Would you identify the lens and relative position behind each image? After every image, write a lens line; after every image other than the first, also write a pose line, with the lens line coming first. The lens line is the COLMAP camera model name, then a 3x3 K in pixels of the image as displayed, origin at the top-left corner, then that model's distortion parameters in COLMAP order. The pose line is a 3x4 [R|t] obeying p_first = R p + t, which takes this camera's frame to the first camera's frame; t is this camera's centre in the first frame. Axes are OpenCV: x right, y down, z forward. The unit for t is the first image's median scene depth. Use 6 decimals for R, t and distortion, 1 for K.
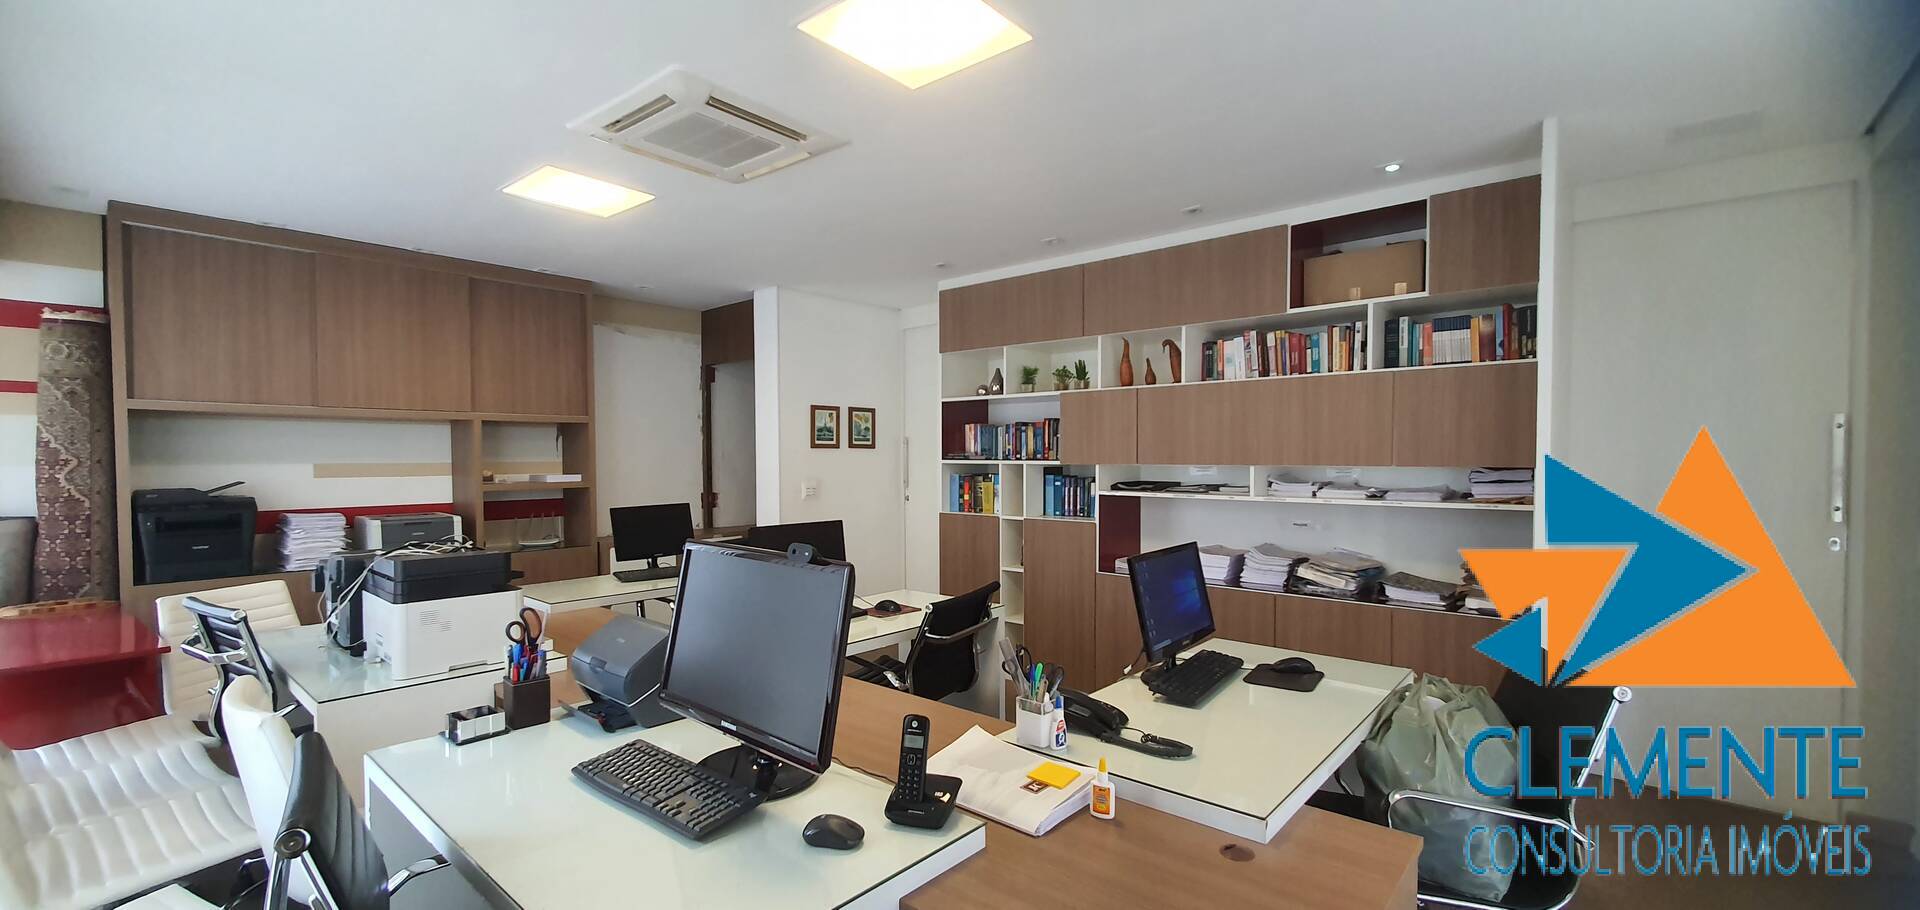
lens RADIAL K [[764.1, 0, 977.6], [0, 764.1, 475.2], [0, 0, 1]] dist [0.002973, -0.002039]
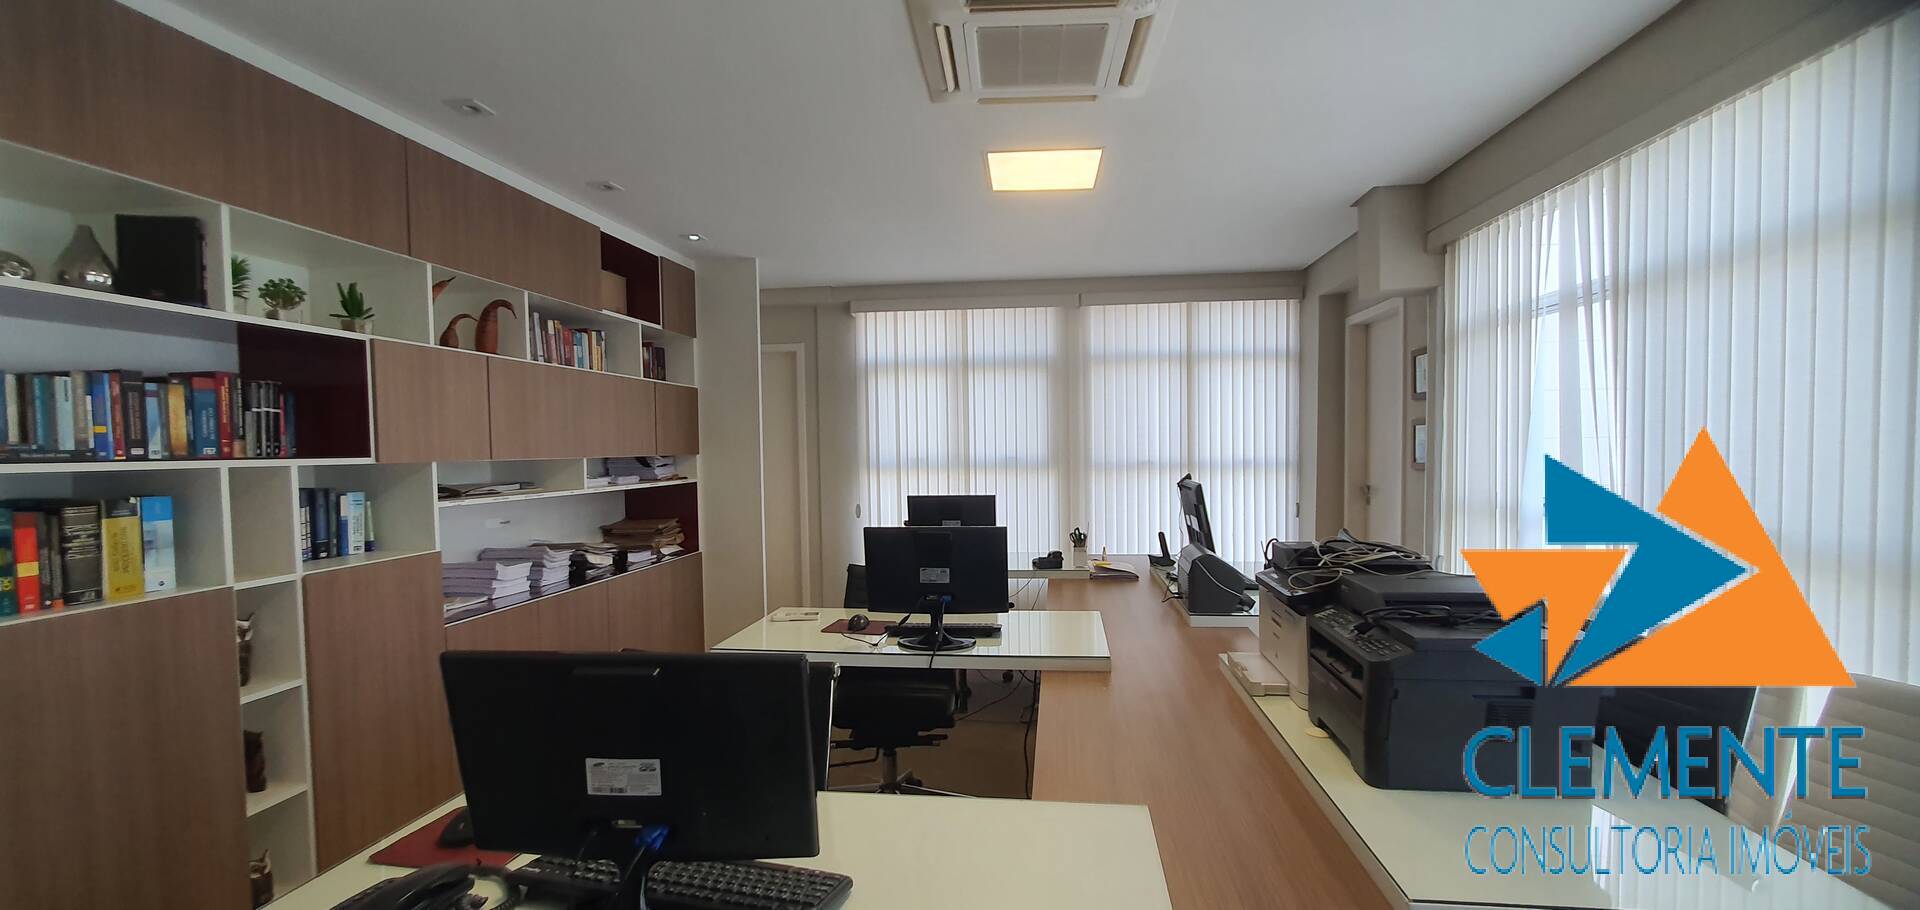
lens RADIAL K [[764.1, 0, 974.5], [0, 764.1, 478.4], [0, 0, 1]] dist [0.002973, -0.002039]
pose [[-0.559187, -0.026984, 0.828602, -0.705589], [0.034190, 0.997869, 0.055570, -0.022754], [-0.828336, 0.059405, -0.557073, 1.088753]]
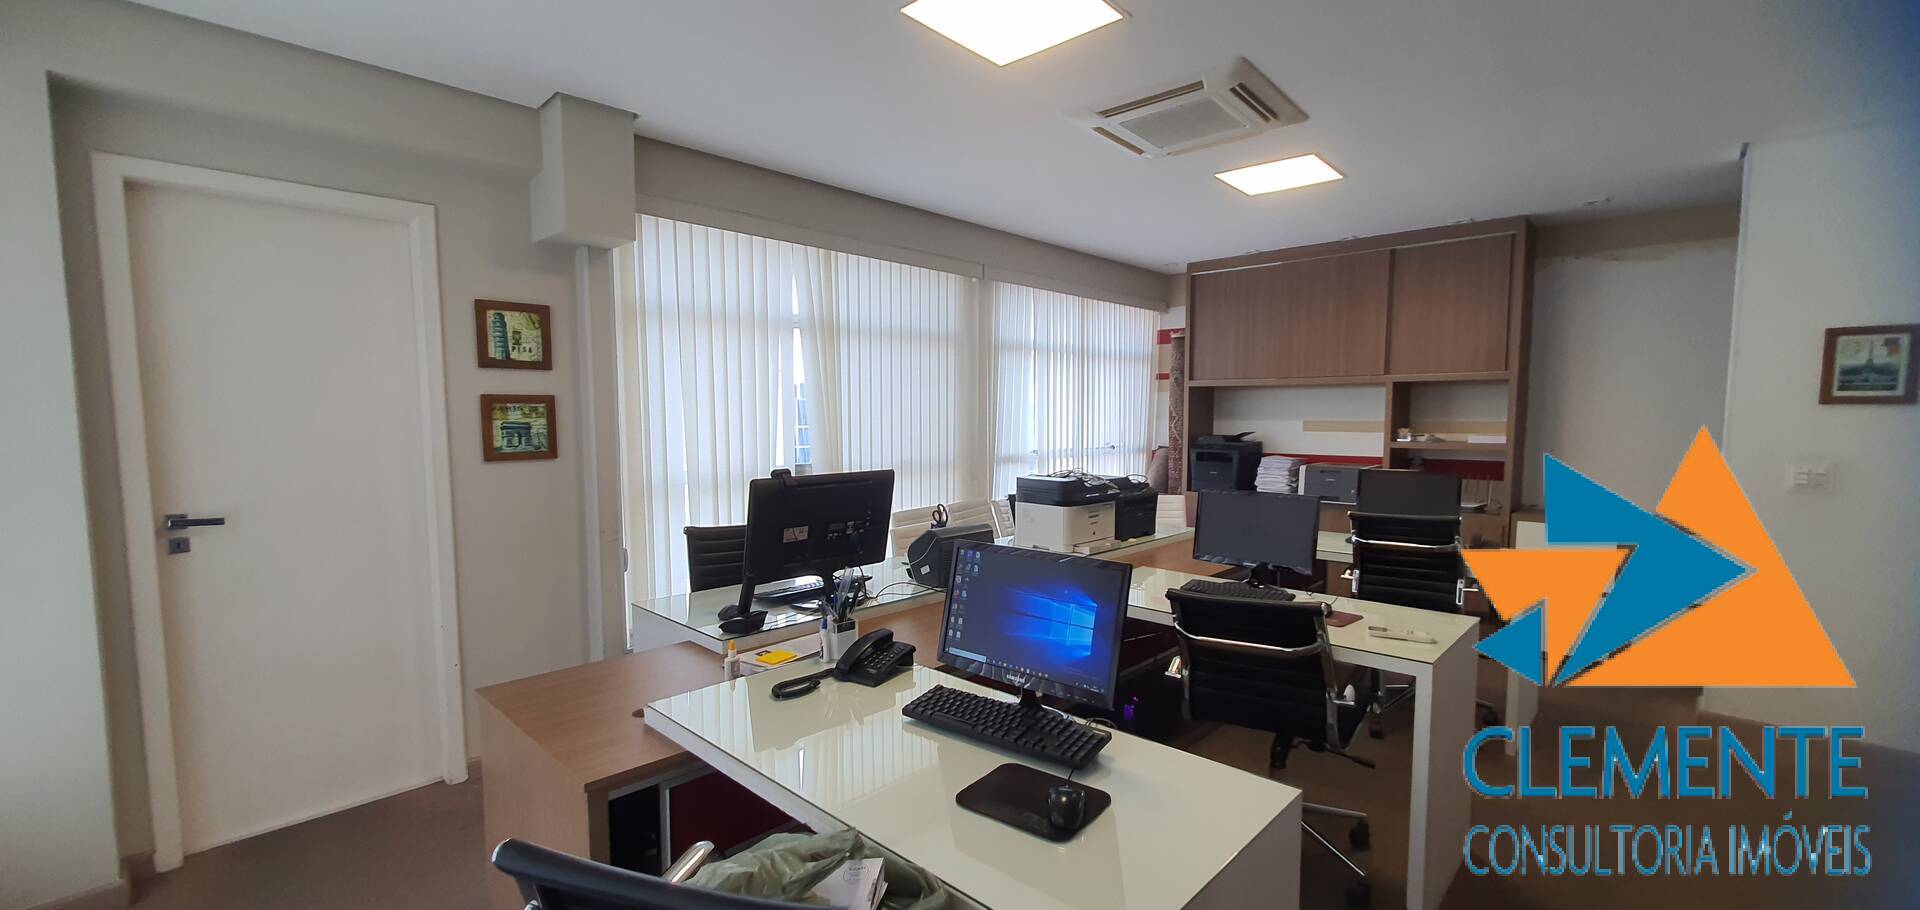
lens RADIAL K [[764.1, 0, 968.2], [0, 764.1, 469.2], [0, 0, 1]] dist [0.002973, -0.002039]
pose [[-0.054573, 0.075875, -0.995623, 0.543864], [-0.025784, 0.996669, 0.077368, -0.020612], [0.998177, 0.029893, -0.052434, 0.542897]]
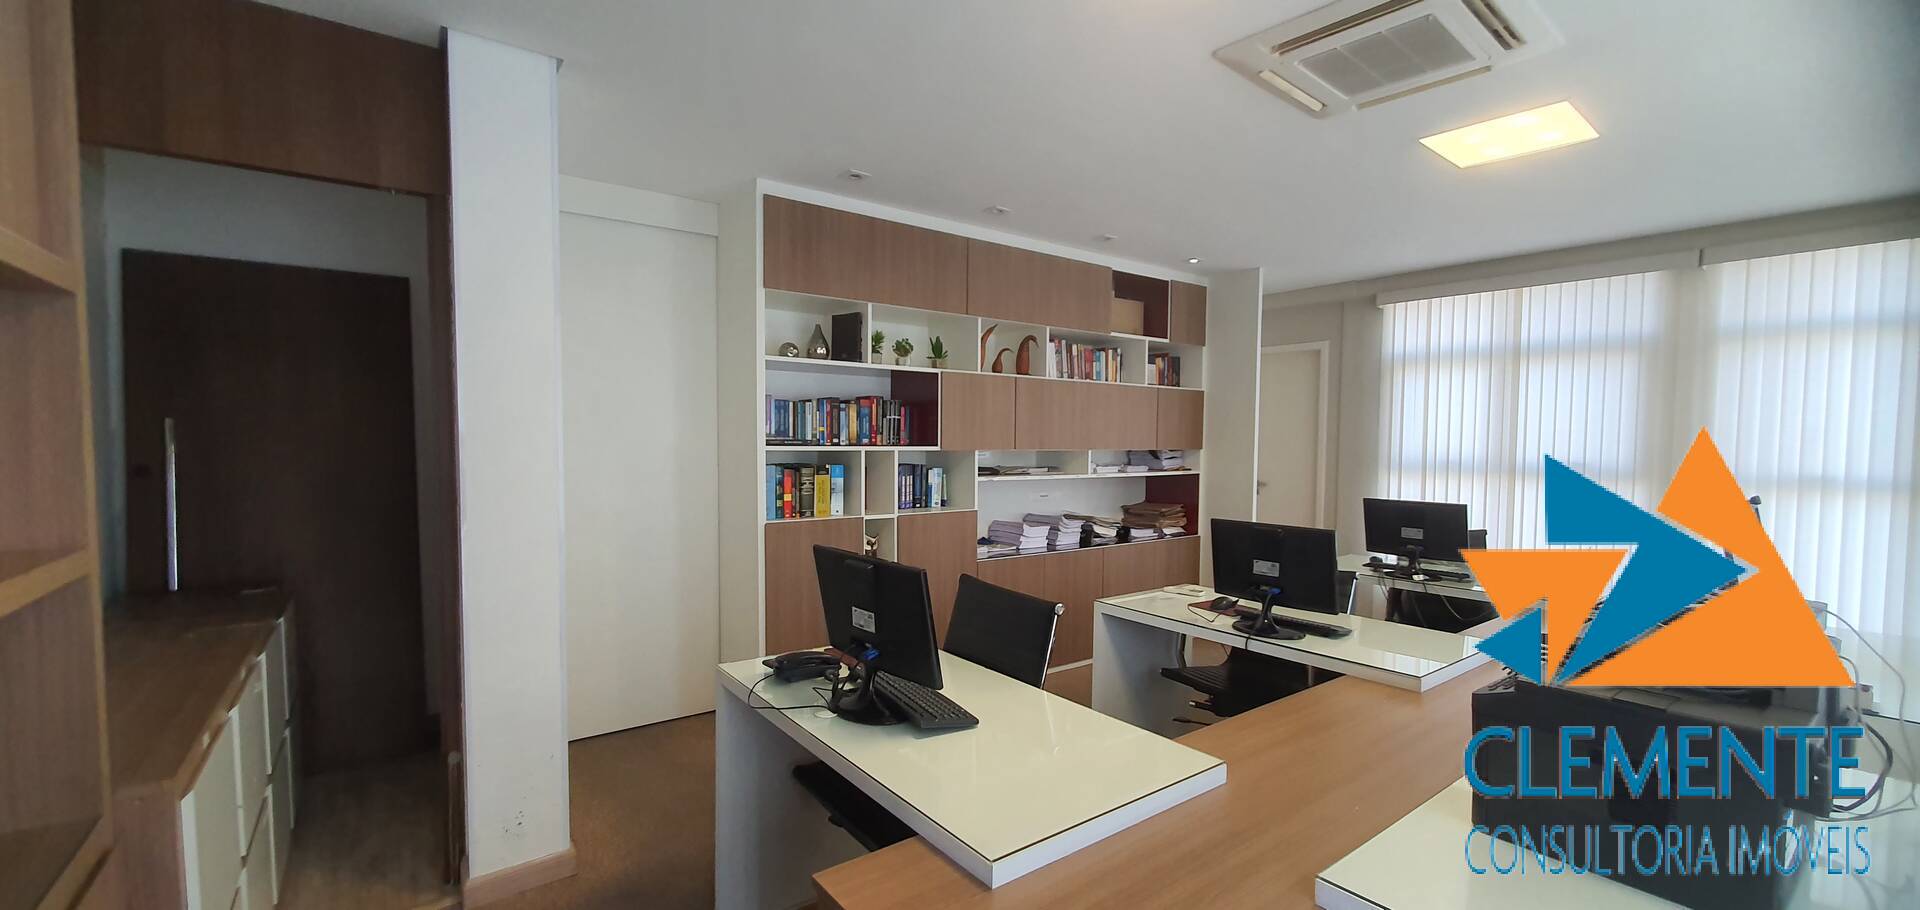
lens RADIAL K [[764.1, 0, 973.9], [0, 764.1, 476.1], [0, 0, 1]] dist [0.002973, -0.002039]
pose [[0.203977, -0.044144, 0.977980, -0.880881], [0.015523, 0.999003, 0.041855, -0.024310], [-0.978853, 0.006643, 0.204459, 0.892049]]
